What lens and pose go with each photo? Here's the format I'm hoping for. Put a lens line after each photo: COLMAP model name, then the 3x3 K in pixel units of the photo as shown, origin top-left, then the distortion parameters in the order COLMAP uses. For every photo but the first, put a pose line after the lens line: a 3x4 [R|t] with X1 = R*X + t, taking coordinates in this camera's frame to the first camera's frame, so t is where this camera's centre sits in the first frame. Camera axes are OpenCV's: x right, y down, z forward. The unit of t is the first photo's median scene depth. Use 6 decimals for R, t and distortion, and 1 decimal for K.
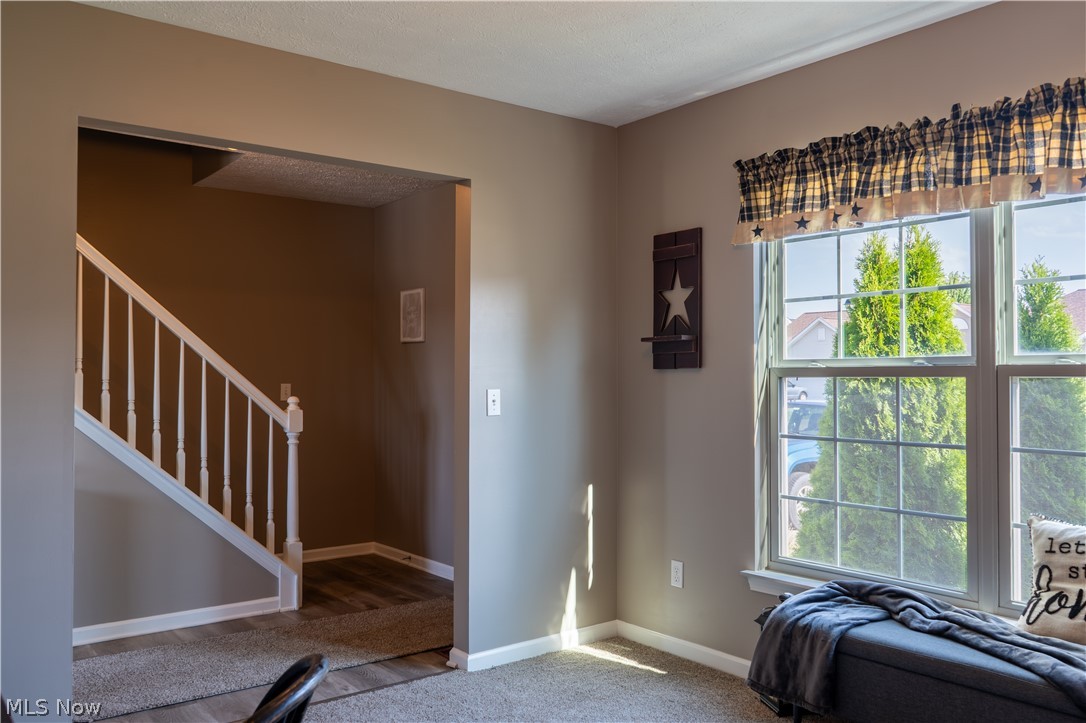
lens RADIAL K [[878.9, 0, 548.7], [0, 878.9, 359.5], [0, 0, 1]] dist [-0.009518, 0.007022]
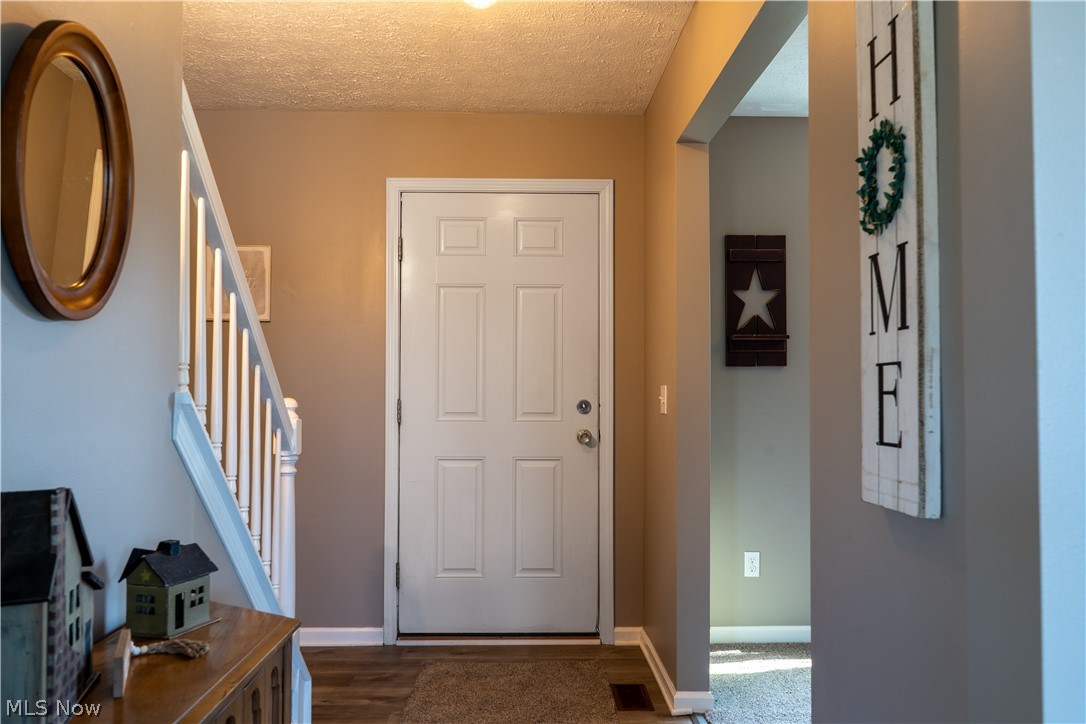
lens RADIAL K [[878.9, 0, 548.7], [0, 878.9, 360.0], [0, 0, 1]] dist [-0.009518, 0.007022]
pose [[0.590610, 0.027538, 0.806487, -0.835332], [-0.022802, 0.999588, -0.017434, 0.026372], [-0.806635, -0.008093, 0.590994, 0.581035]]
